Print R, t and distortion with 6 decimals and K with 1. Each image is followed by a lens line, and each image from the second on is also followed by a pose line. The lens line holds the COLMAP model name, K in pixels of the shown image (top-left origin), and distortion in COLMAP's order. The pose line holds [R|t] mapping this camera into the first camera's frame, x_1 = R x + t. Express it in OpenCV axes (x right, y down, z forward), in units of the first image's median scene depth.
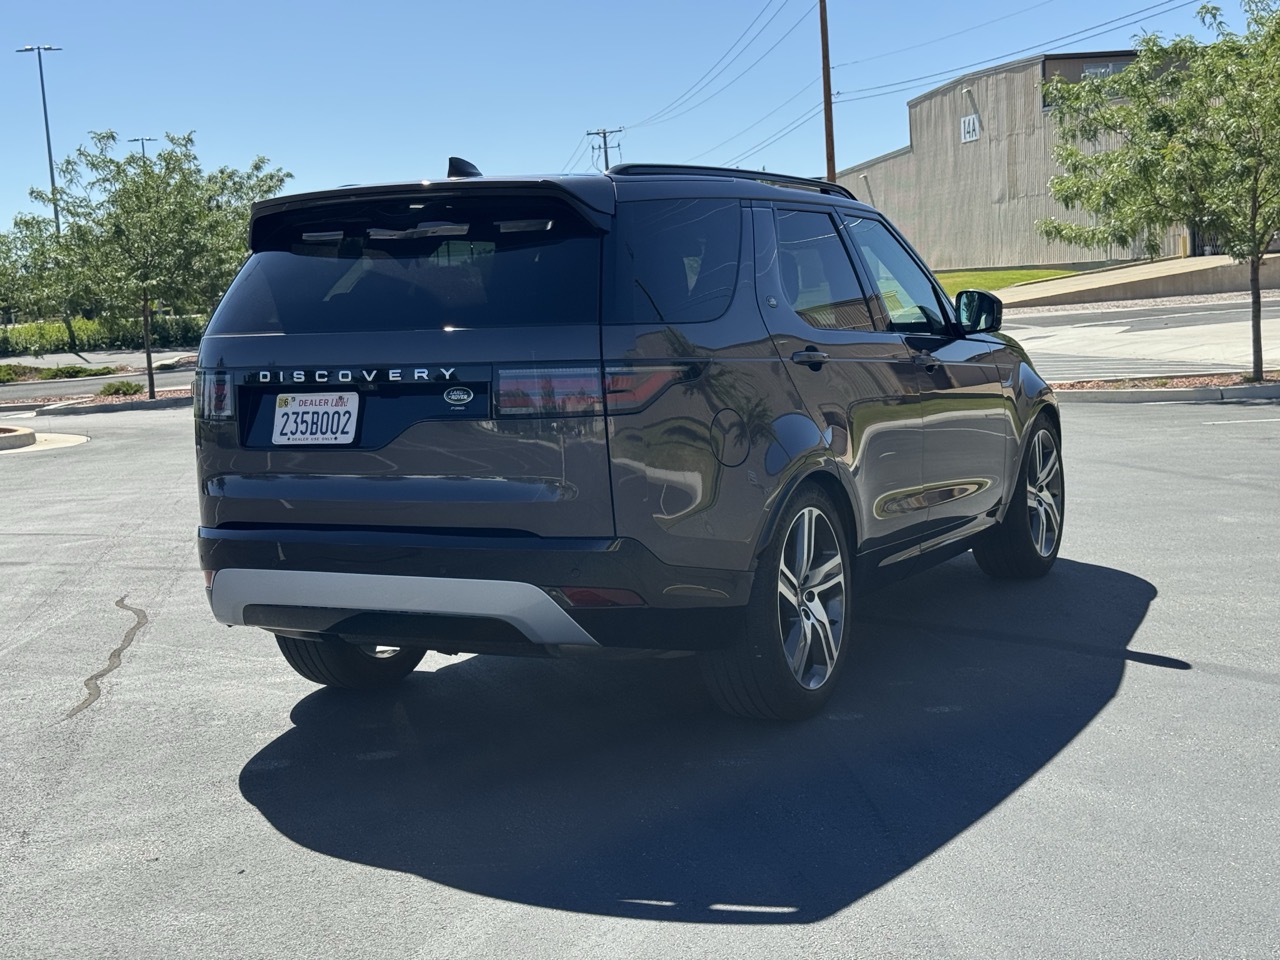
lens RADIAL K [[1788.1, 0, 640.3], [0, 1788.1, 479.5], [0, 0, 1]] dist [0.020441, 0.000000]
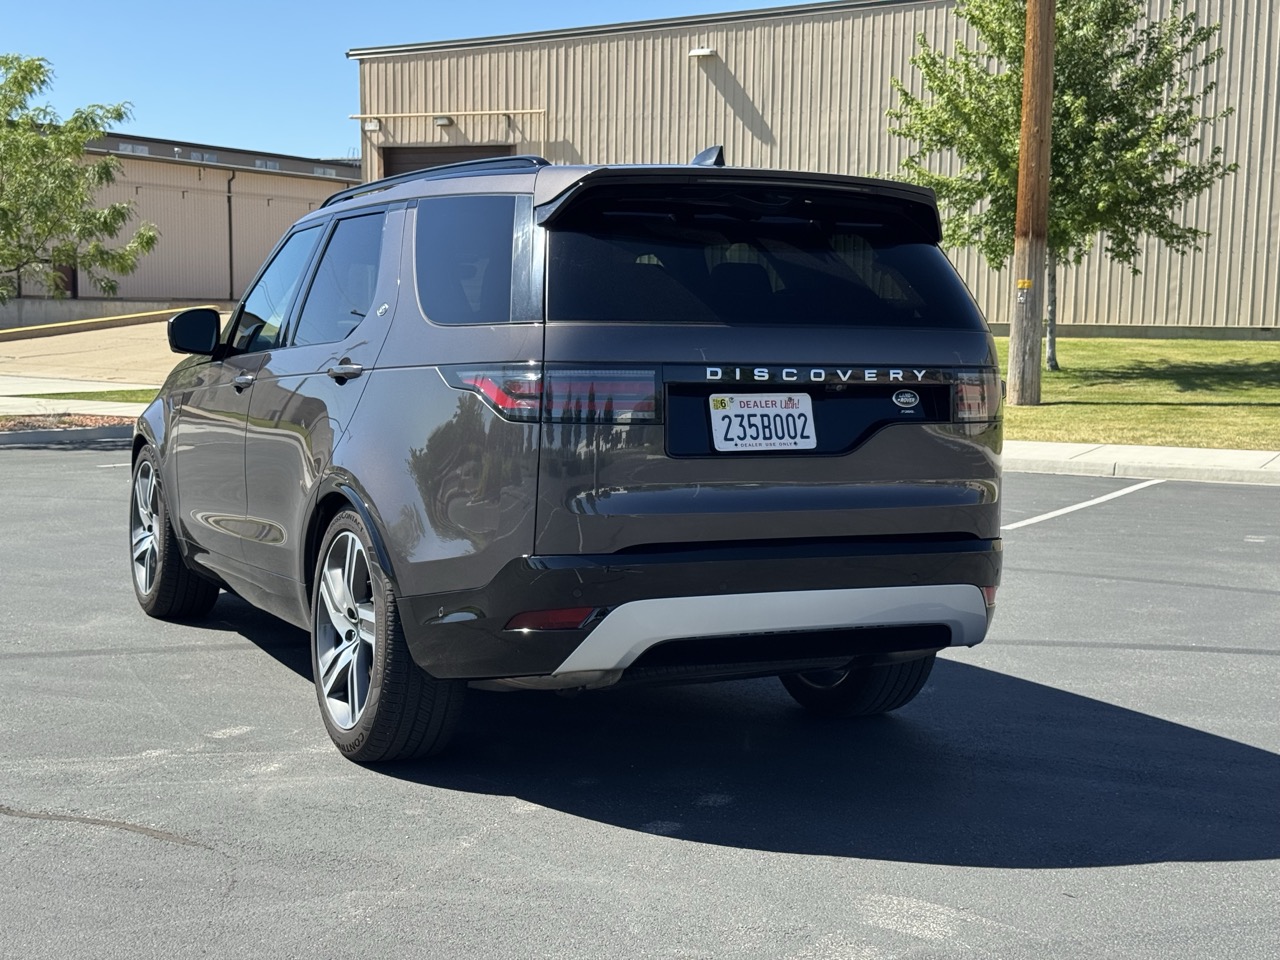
lens RADIAL K [[1788.1, 0, 640.0], [0, 1788.1, 482.1], [0, 0, 1]] dist [0.020441, 0.000000]
pose [[0.647770, -0.021661, 0.761528, -0.908150], [0.027475, 0.999610, 0.005062, -0.010097], [-0.761341, 0.017644, 0.648112, 0.468246]]
